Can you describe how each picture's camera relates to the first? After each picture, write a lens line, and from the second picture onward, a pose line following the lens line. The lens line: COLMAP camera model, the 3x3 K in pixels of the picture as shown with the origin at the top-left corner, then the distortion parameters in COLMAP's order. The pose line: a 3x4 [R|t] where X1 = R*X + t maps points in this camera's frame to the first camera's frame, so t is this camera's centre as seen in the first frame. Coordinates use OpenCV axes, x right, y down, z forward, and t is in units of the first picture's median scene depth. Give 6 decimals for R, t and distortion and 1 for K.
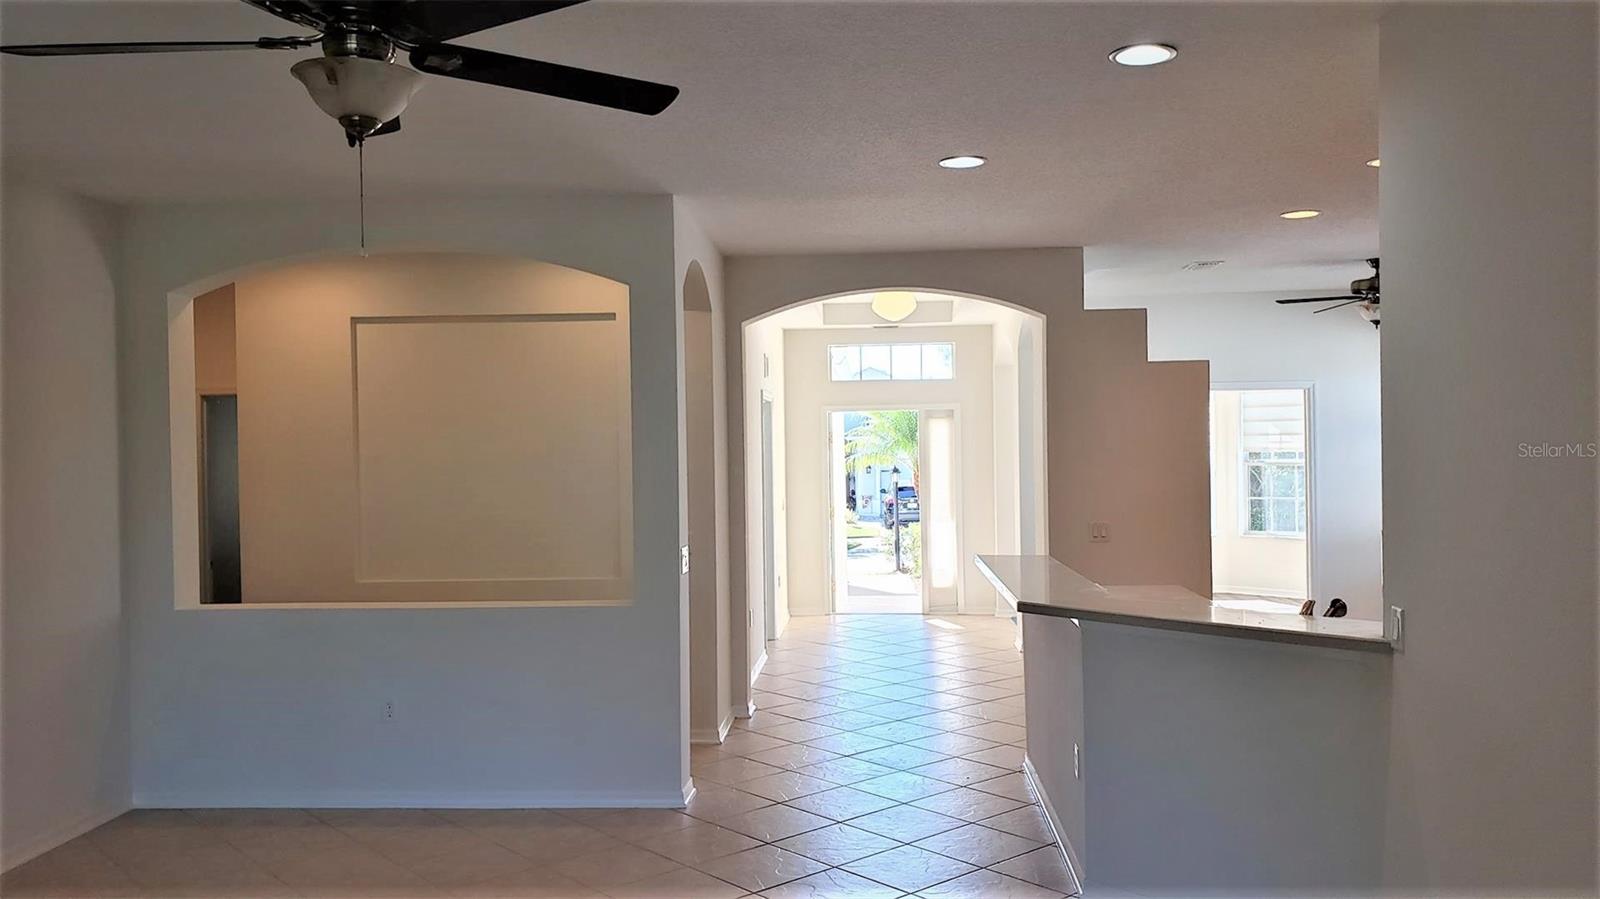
lens RADIAL K [[1276.1, 0, 807.1], [0, 1276.1, 439.9], [0, 0, 1]] dist [0.011709, -0.000783]
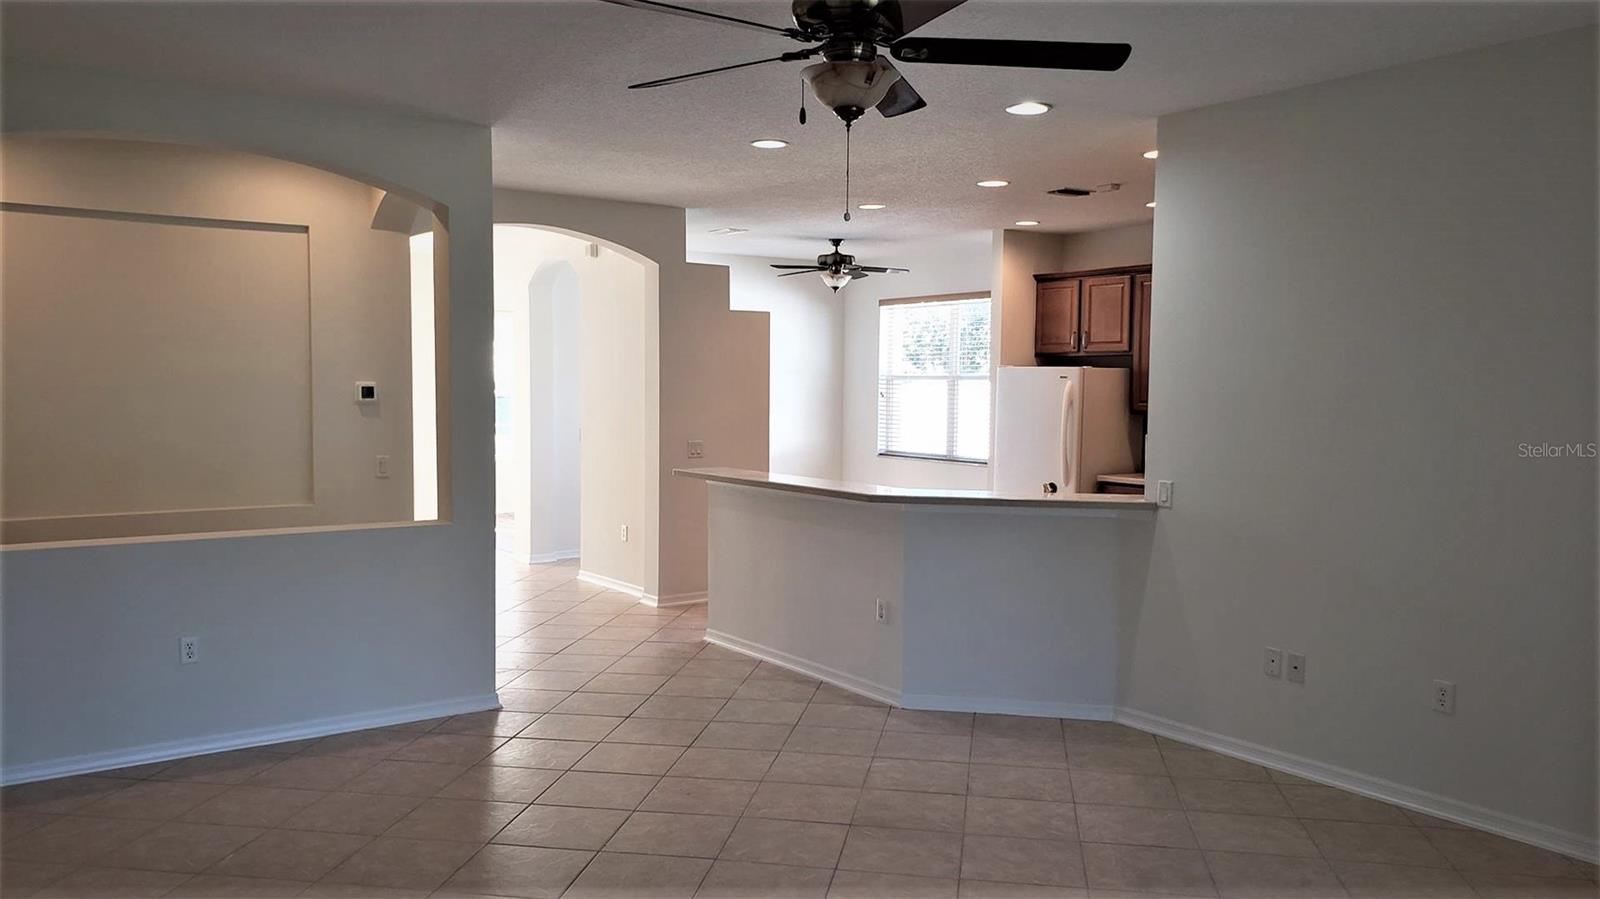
lens RADIAL K [[1240.5, 0, 813.1], [0, 1240.5, 455.5], [0, 0, 1]] dist [0.115063, -0.158535]
pose [[0.768495, -0.018616, 0.639585, -0.448947], [-0.023508, 0.998080, 0.057298, 0.007950], [-0.639424, -0.059069, 0.766582, 0.027792]]
